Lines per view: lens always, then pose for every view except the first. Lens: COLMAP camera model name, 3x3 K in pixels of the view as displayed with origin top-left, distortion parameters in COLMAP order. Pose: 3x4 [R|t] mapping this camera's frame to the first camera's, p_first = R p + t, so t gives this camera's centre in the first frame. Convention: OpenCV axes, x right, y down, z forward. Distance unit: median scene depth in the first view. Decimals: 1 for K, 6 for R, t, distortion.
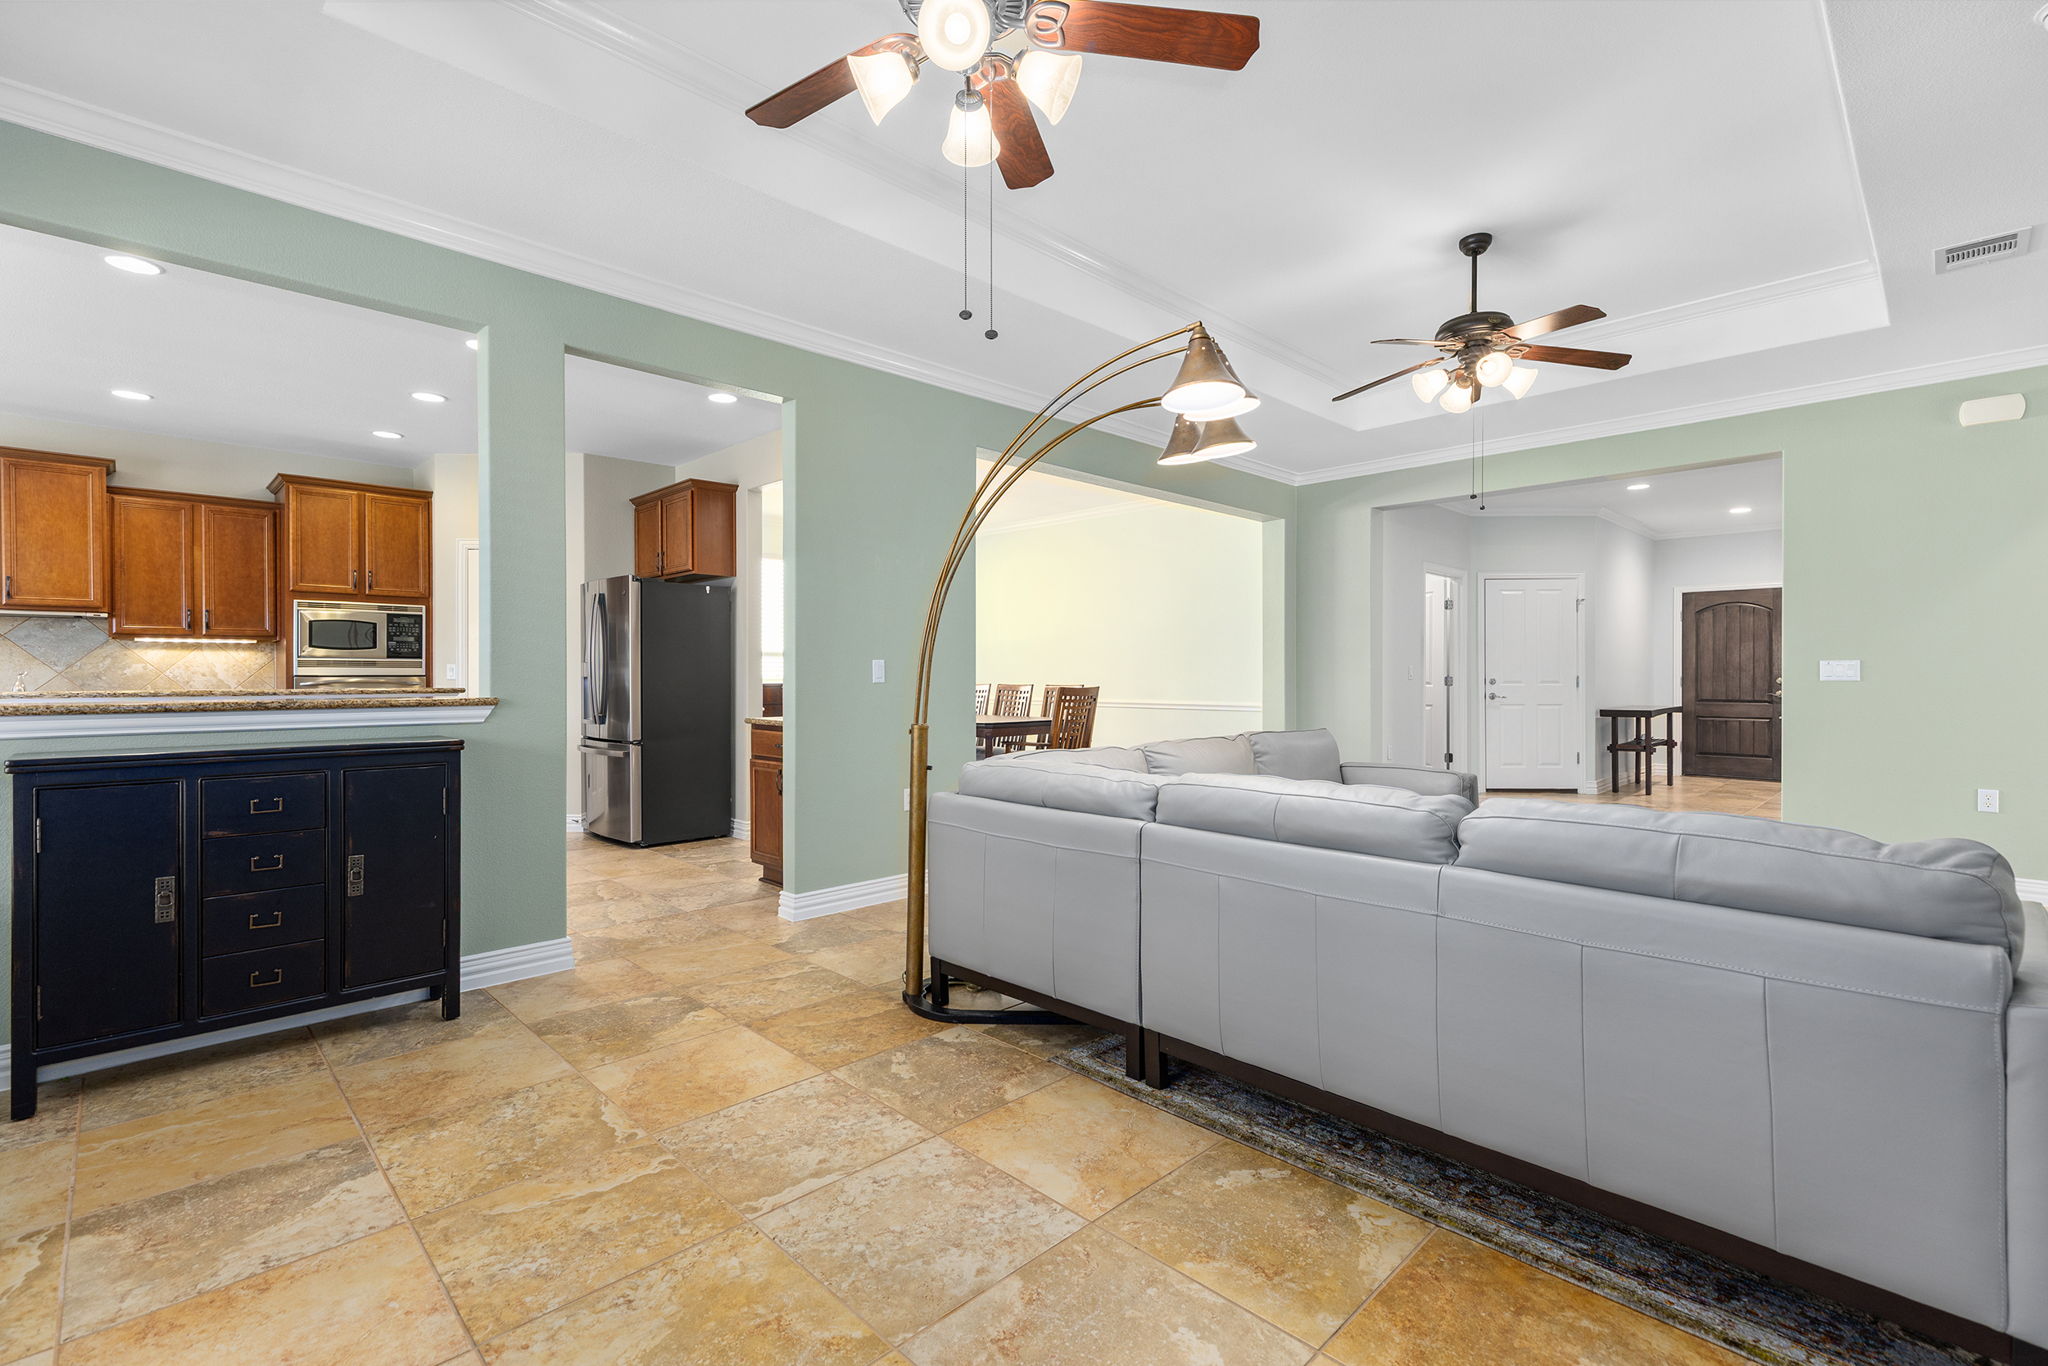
lens RADIAL K [[929.0, 0, 1023.2], [0, 929.0, 676.9], [0, 0, 1]] dist [0.005971, -0.001966]
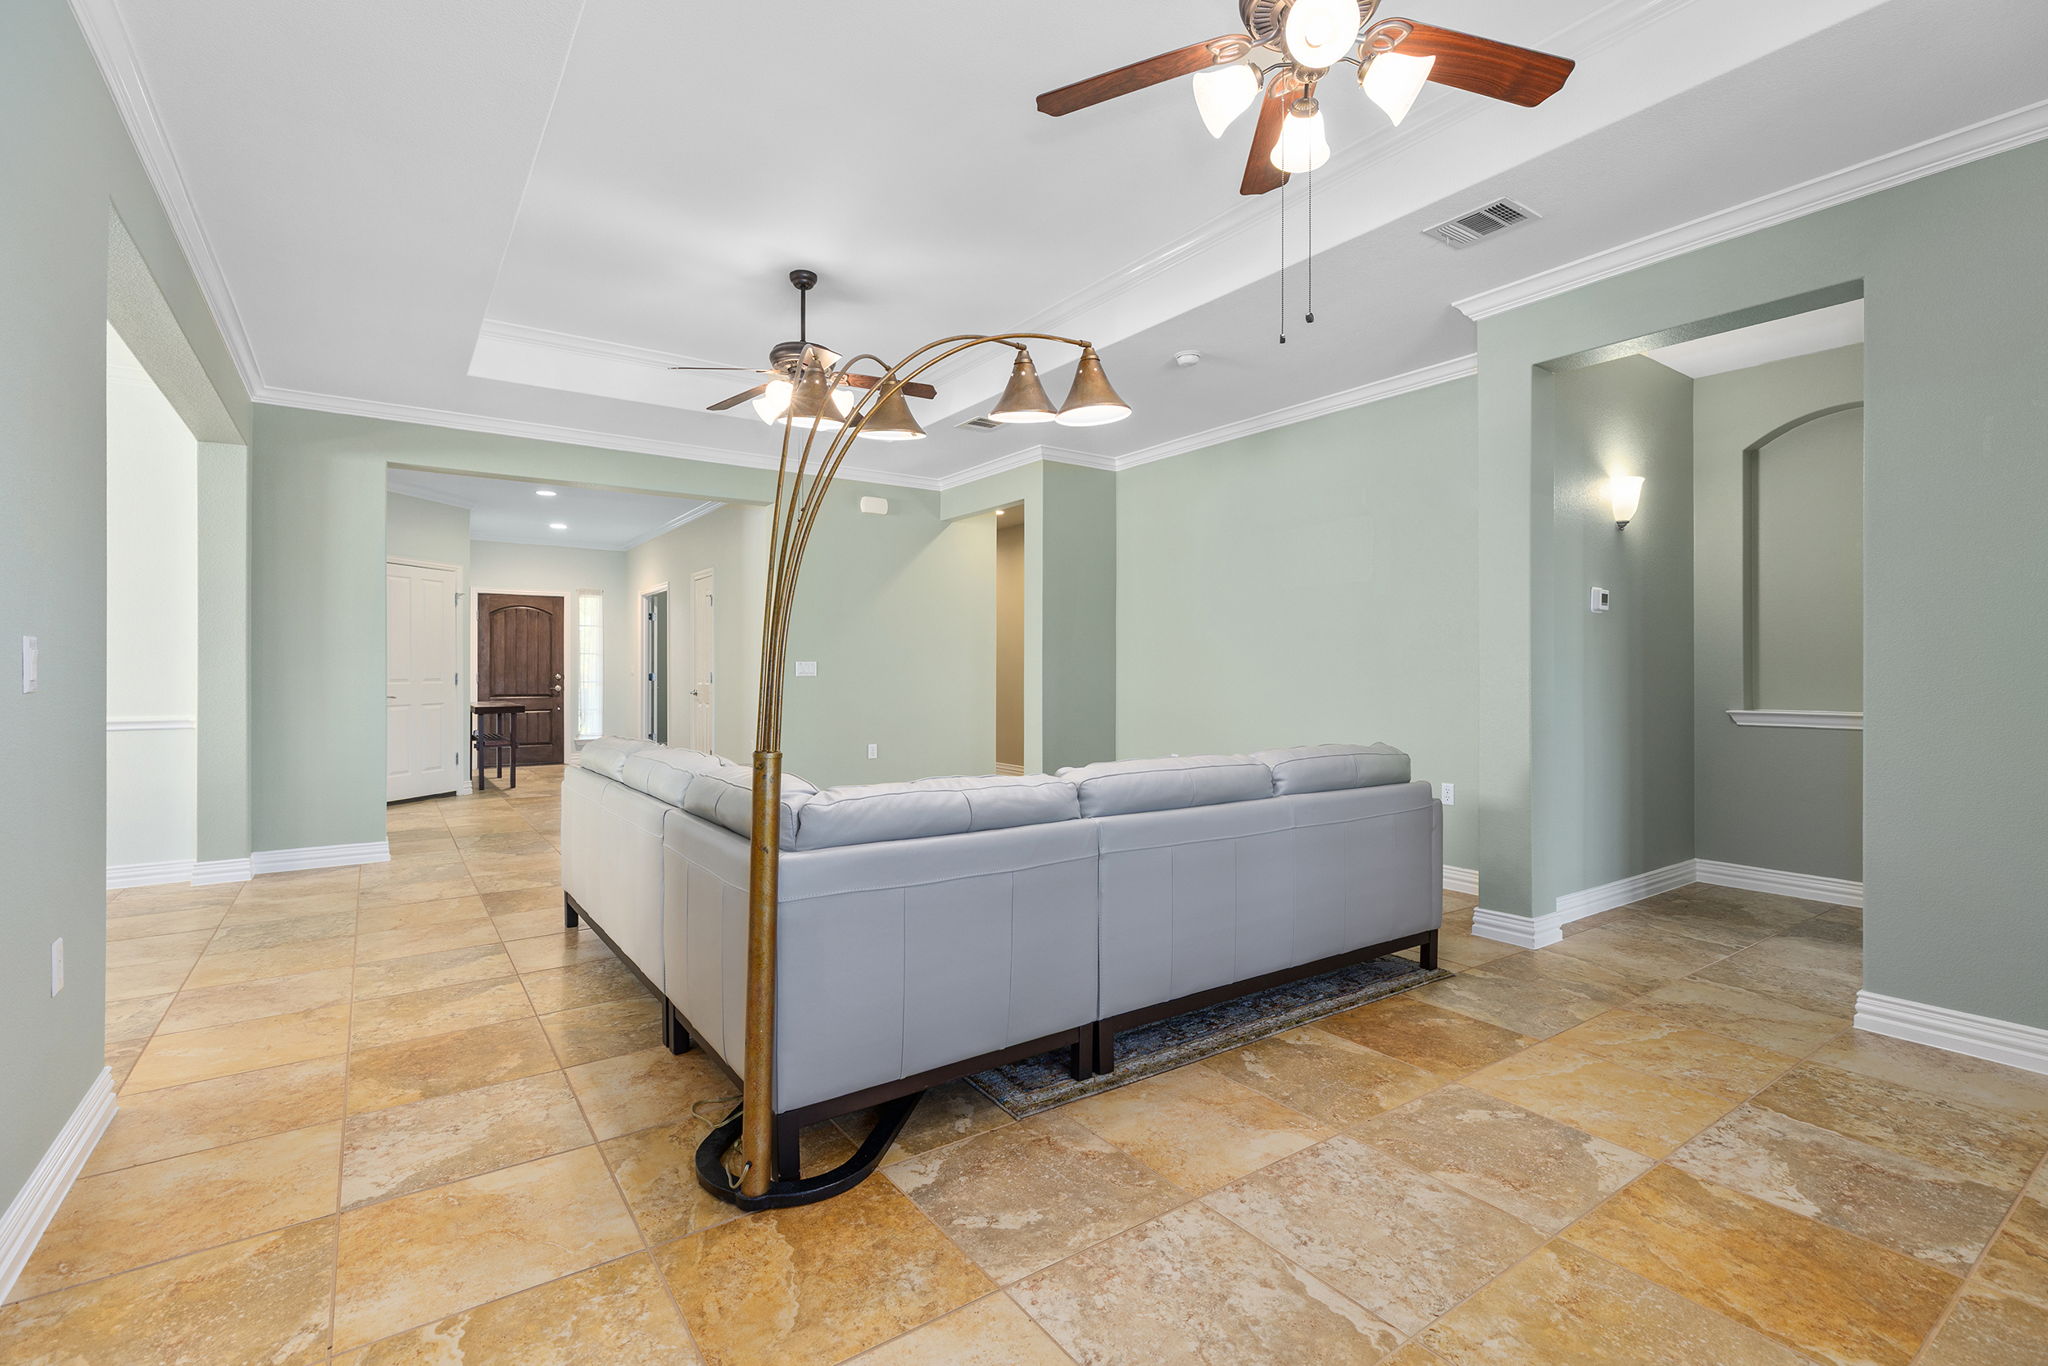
lens RADIAL K [[929.0, 0, 1025.2], [0, 929.0, 668.6], [0, 0, 1]] dist [0.005971, -0.001966]
pose [[0.154829, 0.002565, 0.987938, -0.837051], [0.002630, 0.999992, -0.003009, -0.003737], [-0.987938, 0.003065, 0.154821, 0.870381]]
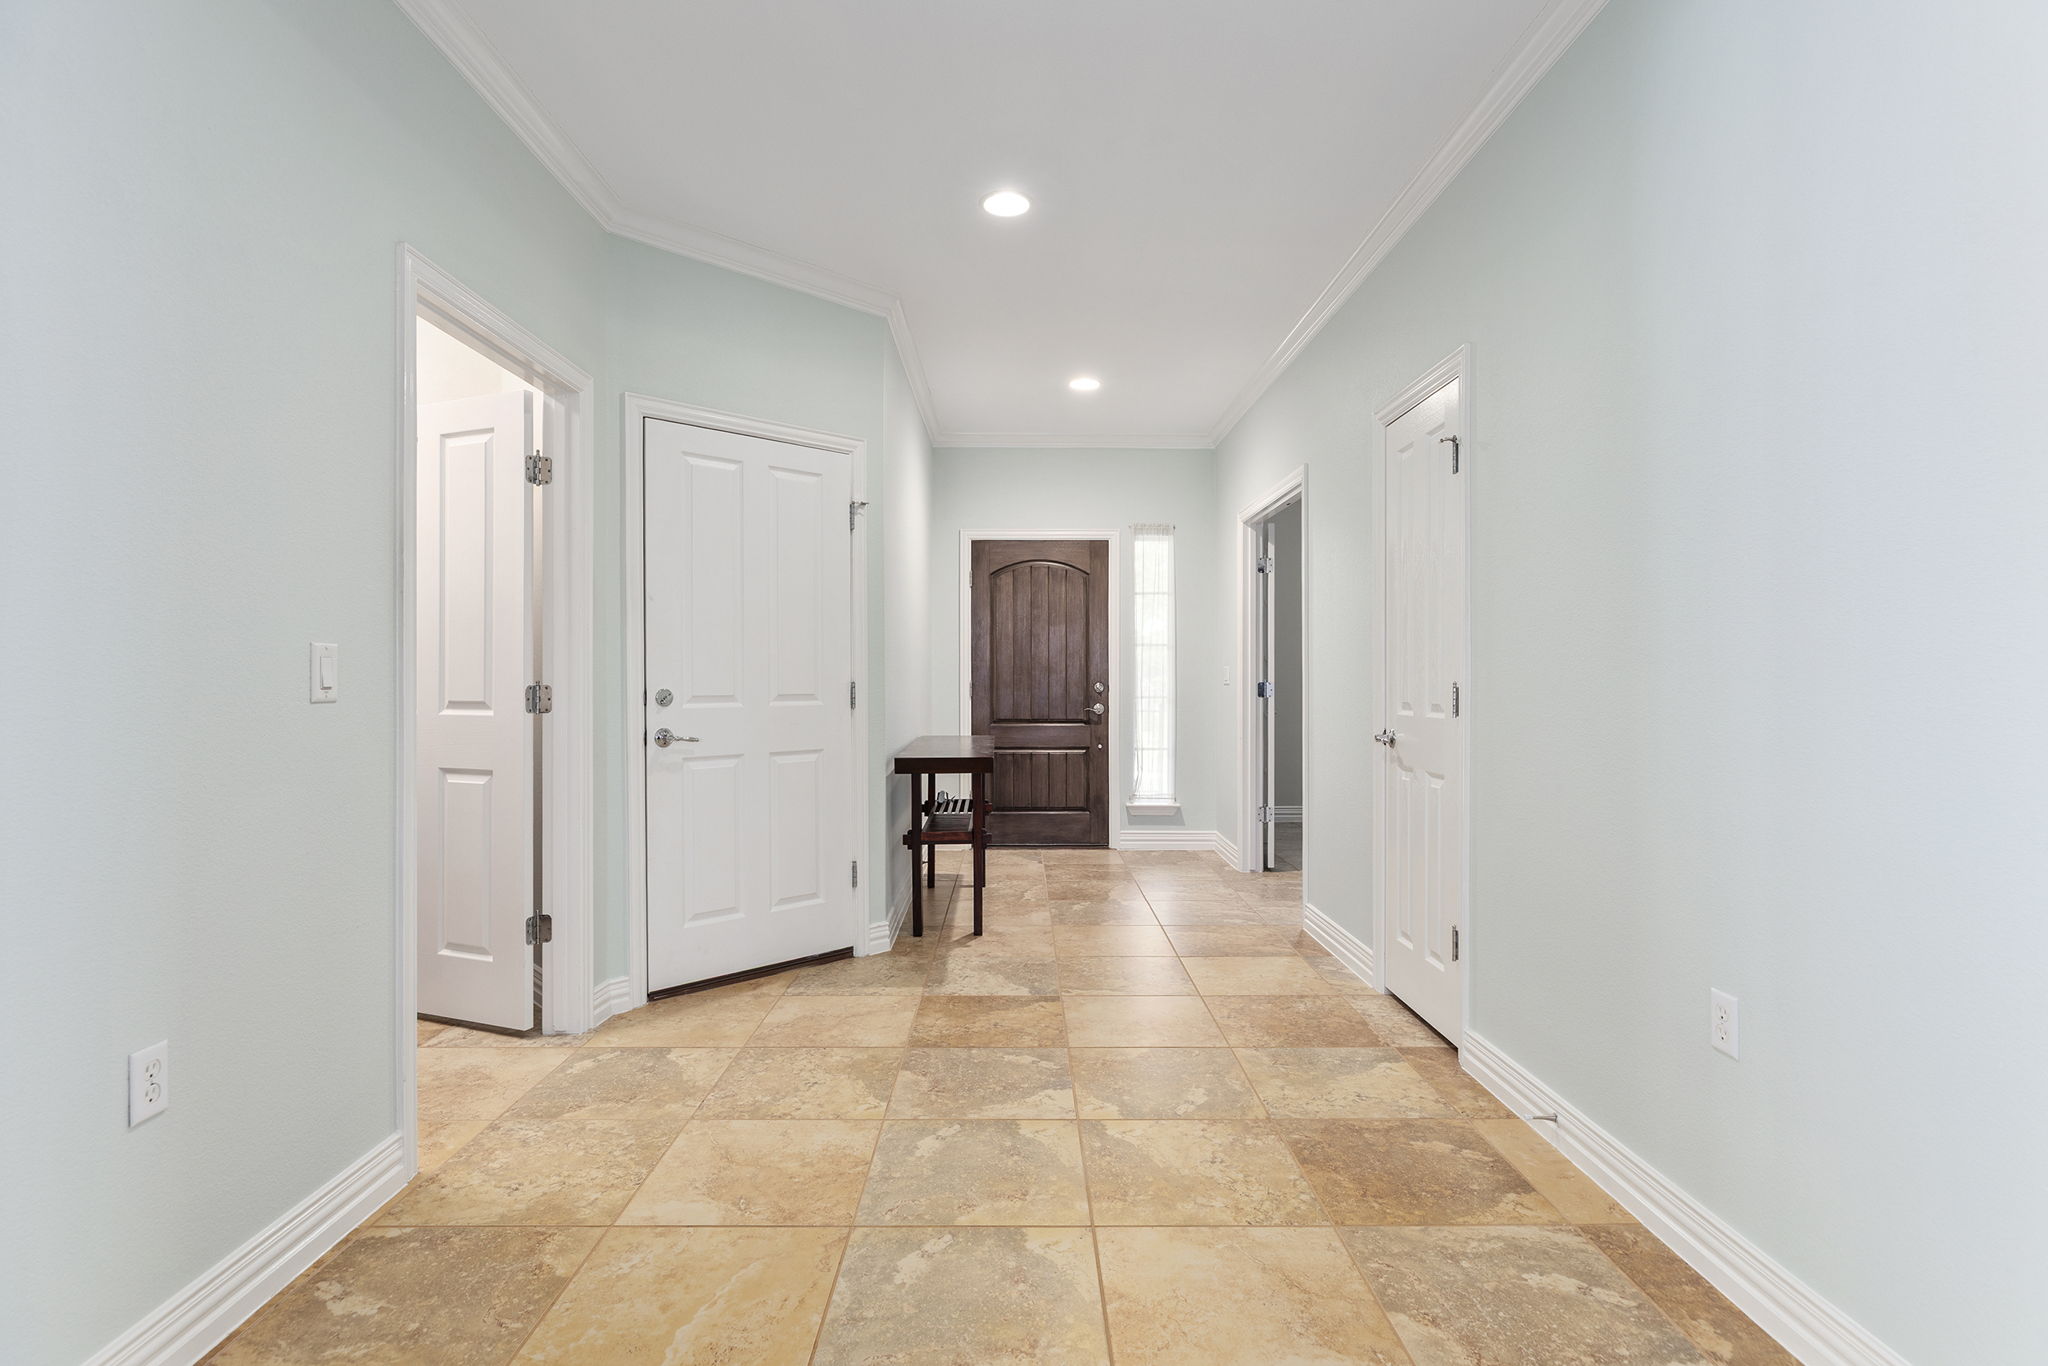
lens RADIAL K [[994.1, 0, 1032.2], [0, 994.1, 676.5], [0, 0, 1]] dist [-0.000427, -0.000916]
pose [[0.684632, 0.000153, 0.728889, 1.020117], [0.002999, 0.999991, -0.003027, -0.005768], [-0.728883, 0.004258, 0.684625, 2.007002]]
